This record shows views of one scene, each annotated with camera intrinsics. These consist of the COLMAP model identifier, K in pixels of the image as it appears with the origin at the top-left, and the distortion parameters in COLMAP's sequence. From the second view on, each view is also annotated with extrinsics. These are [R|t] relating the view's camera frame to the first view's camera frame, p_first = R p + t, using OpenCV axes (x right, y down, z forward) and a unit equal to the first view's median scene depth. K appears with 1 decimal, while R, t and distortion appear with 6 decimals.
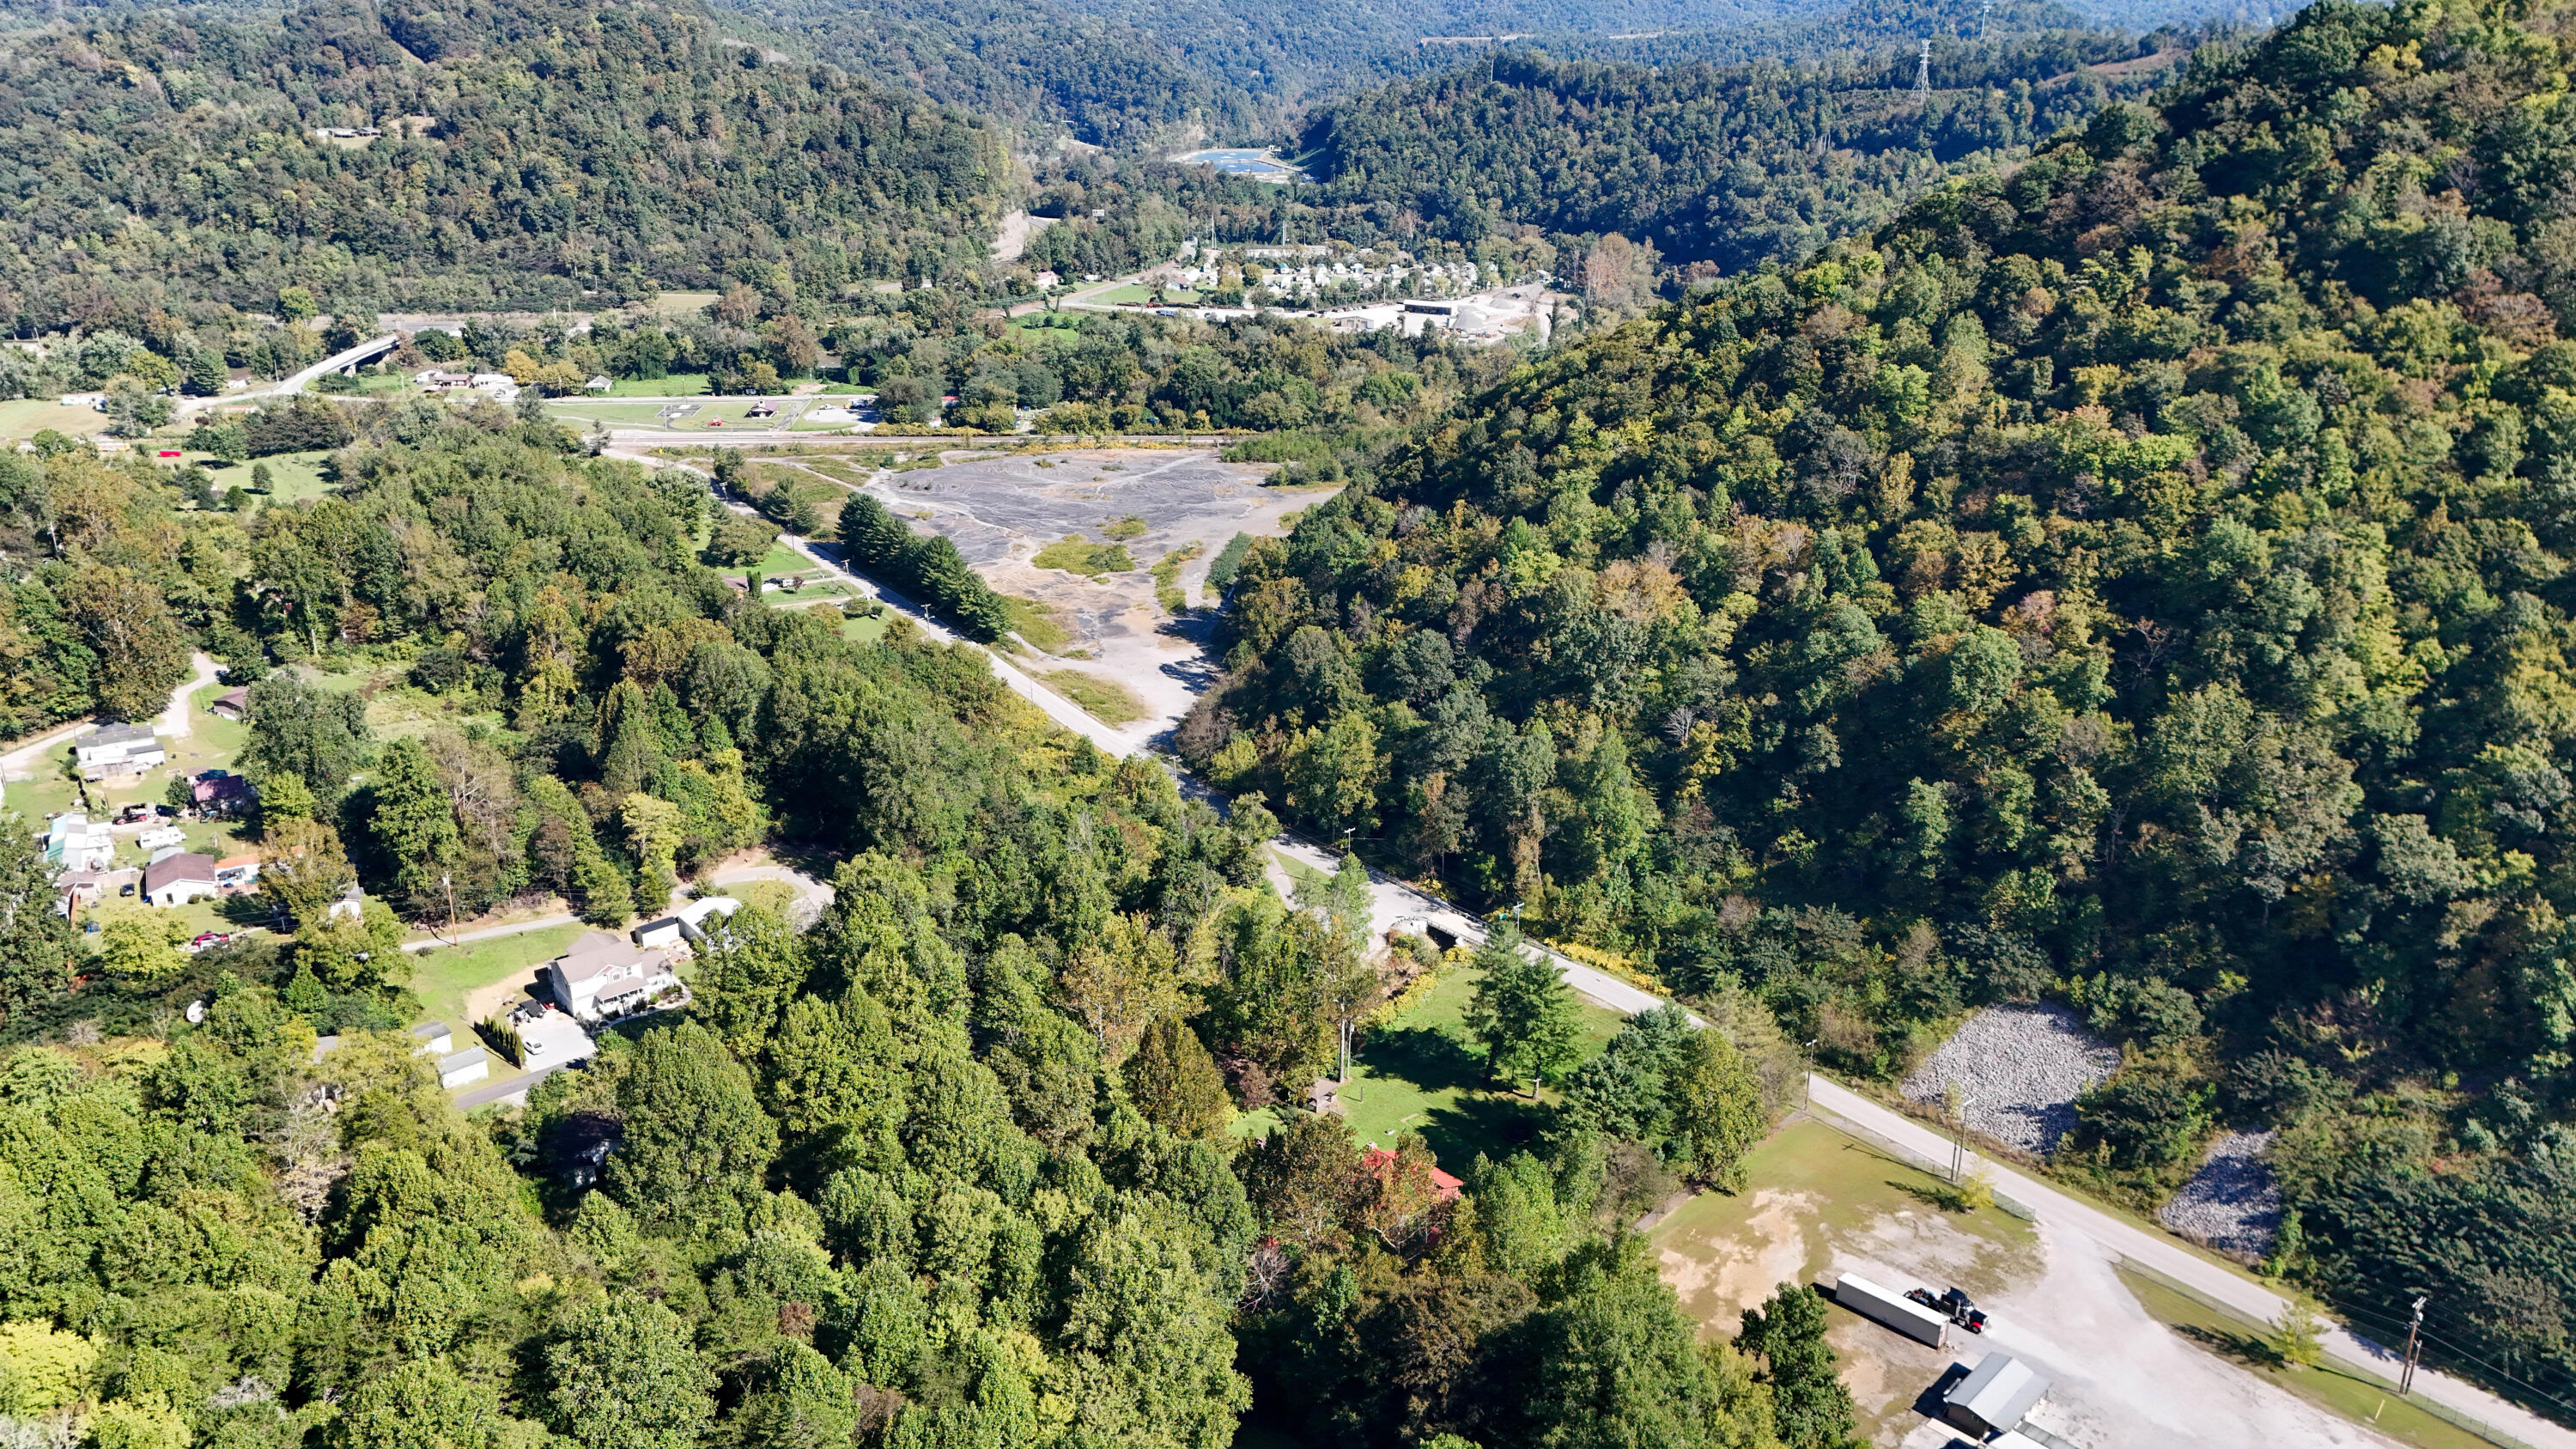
lens RADIAL K [[1841.8, 0, 1283.5], [0, 1841.8, 727.7], [0, 0, 1]] dist [0.002896, 0.000646]
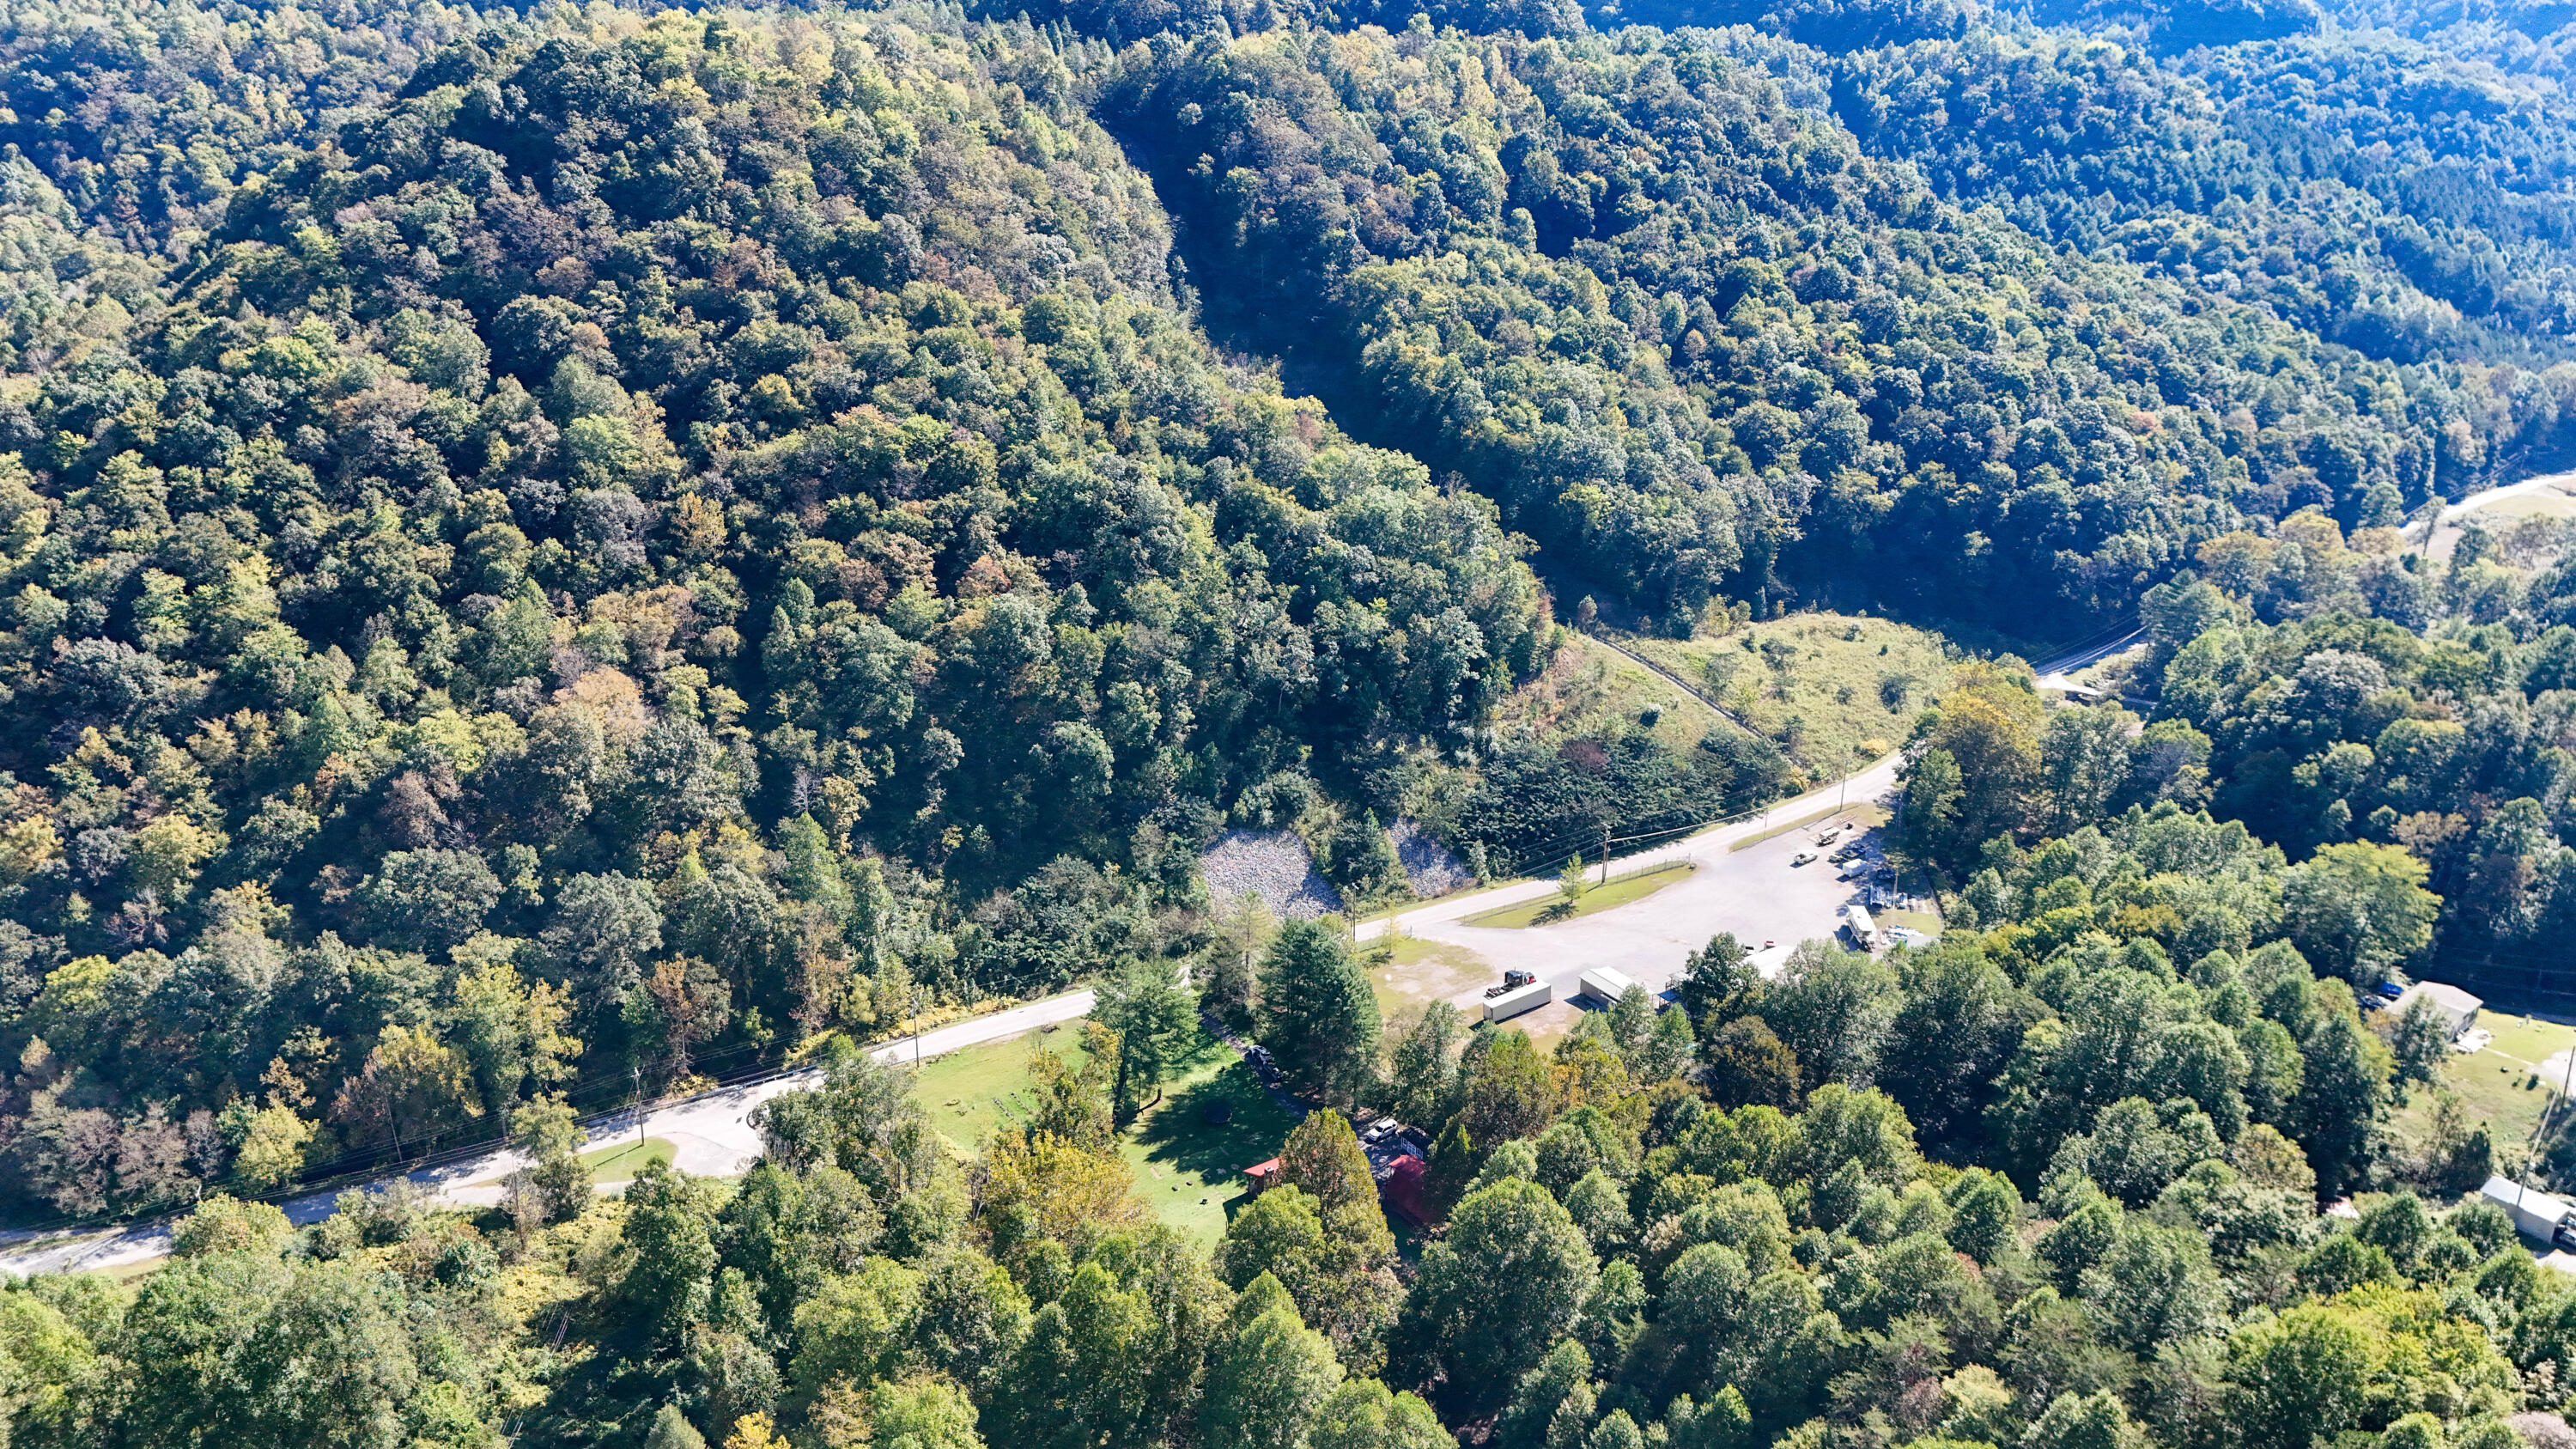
lens RADIAL K [[1841.8, 0, 1283.9], [0, 1841.8, 721.7], [0, 0, 1]] dist [0.002896, 0.000646]
pose [[0.175432, -0.327828, 0.928306, -0.756206], [0.336143, 0.906210, 0.256500, -0.239223], [-0.925328, 0.267045, 0.269175, 0.598902]]
